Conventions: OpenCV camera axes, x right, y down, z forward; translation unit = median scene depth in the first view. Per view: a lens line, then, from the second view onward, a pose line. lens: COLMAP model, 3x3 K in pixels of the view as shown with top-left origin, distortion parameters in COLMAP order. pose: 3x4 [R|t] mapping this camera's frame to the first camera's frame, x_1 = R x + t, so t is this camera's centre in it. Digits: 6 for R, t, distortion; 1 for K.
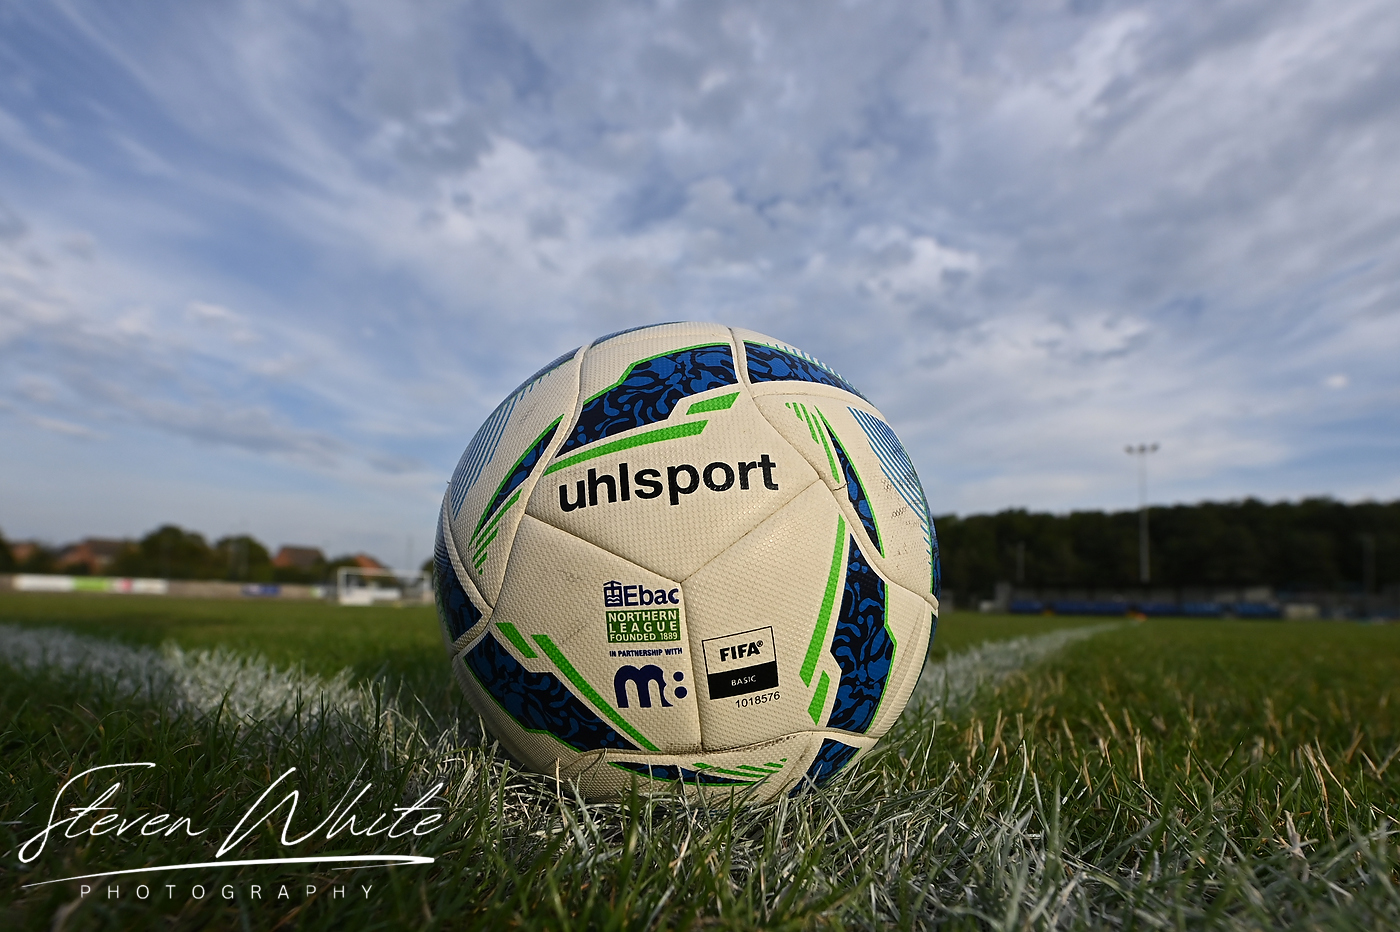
lens RADIAL K [[677.3, 0, 743.1], [0, 677.3, 532.6], [0, 0, 1]] dist [-0.031739, -0.001709]
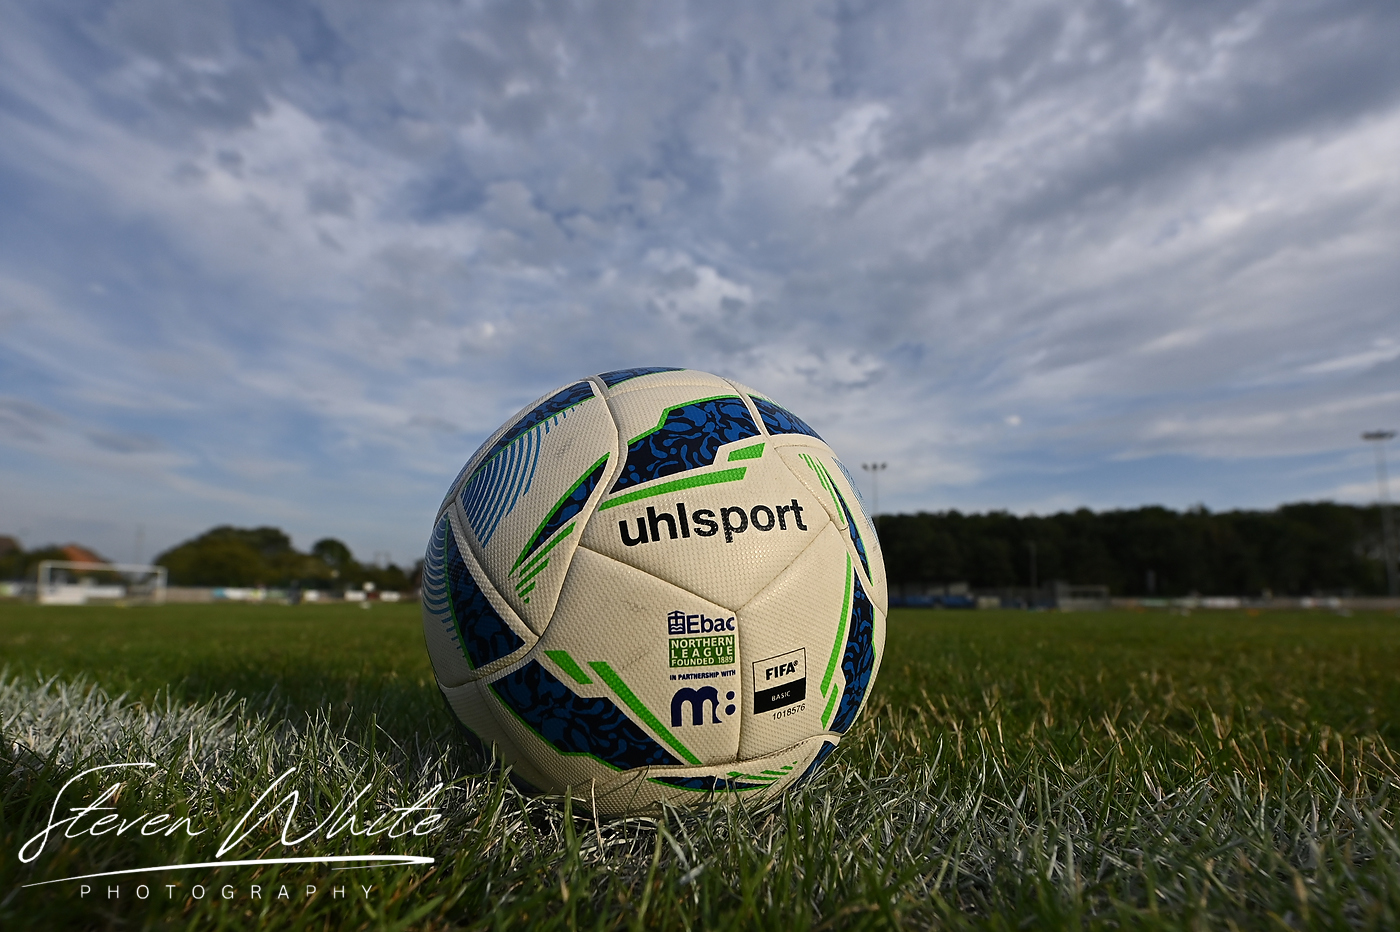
lens RADIAL K [[656.3, 0, 698.4], [0, 656.3, 494.3], [0, 0, 1]] dist [-0.032966, -0.001376]
pose [[0.954219, 0.039763, 0.296453, -0.454154], [-0.024509, 0.998186, -0.054995, -0.056552], [-0.298102, 0.045212, 0.953463, -0.034941]]
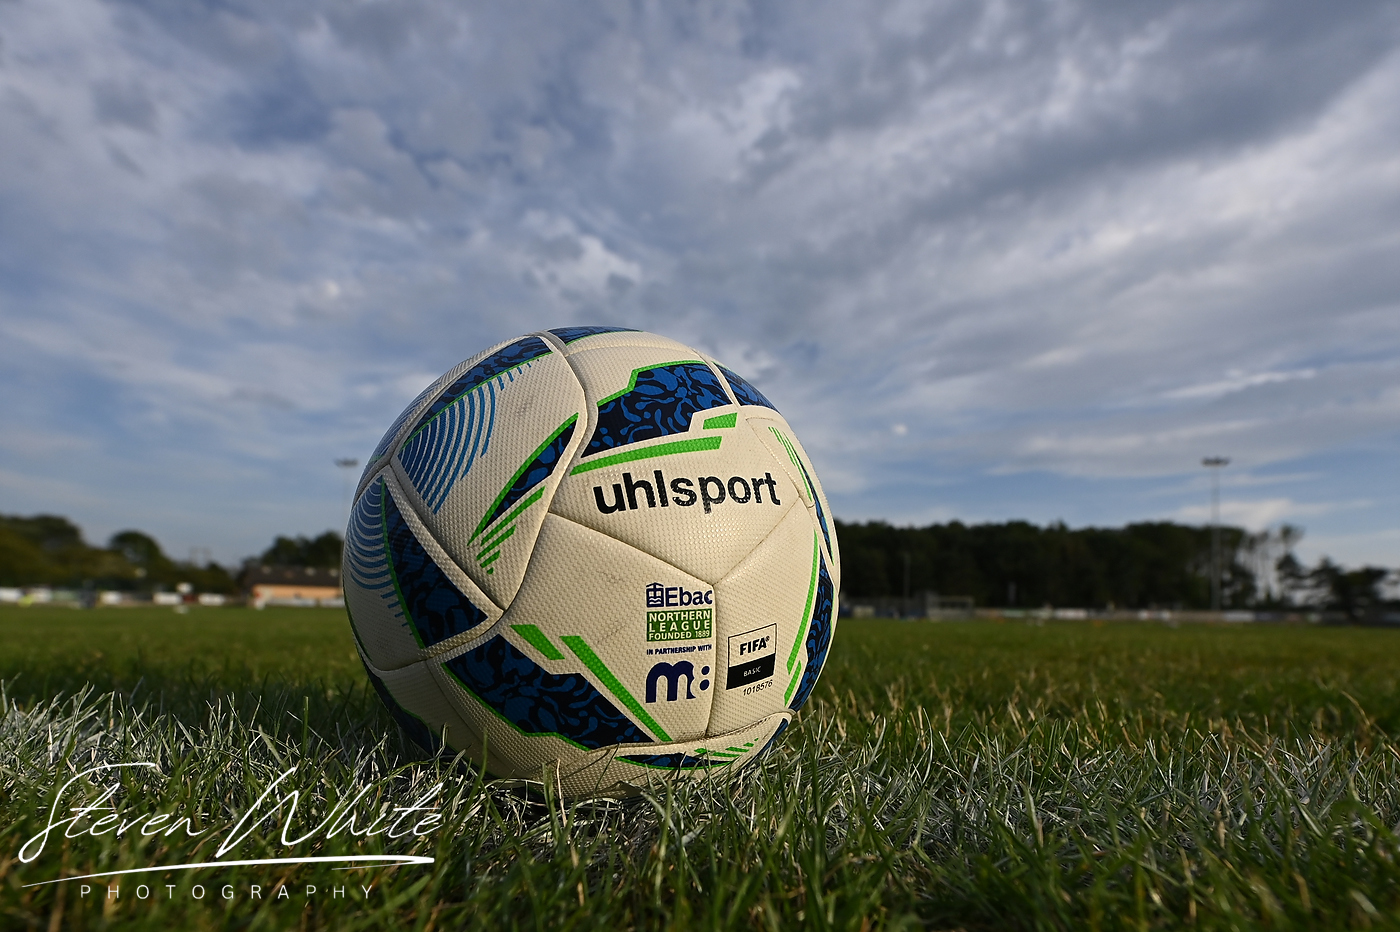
lens RADIAL K [[697.8, 0, 696.3], [0, 697.8, 567.1], [0, 0, 1]] dist [-0.025693, -0.003046]
pose [[0.882682, 0.023476, 0.469385, -0.606713], [-0.046402, 0.998225, 0.037334, 0.003515], [-0.467675, -0.054735, 0.882204, 0.015121]]
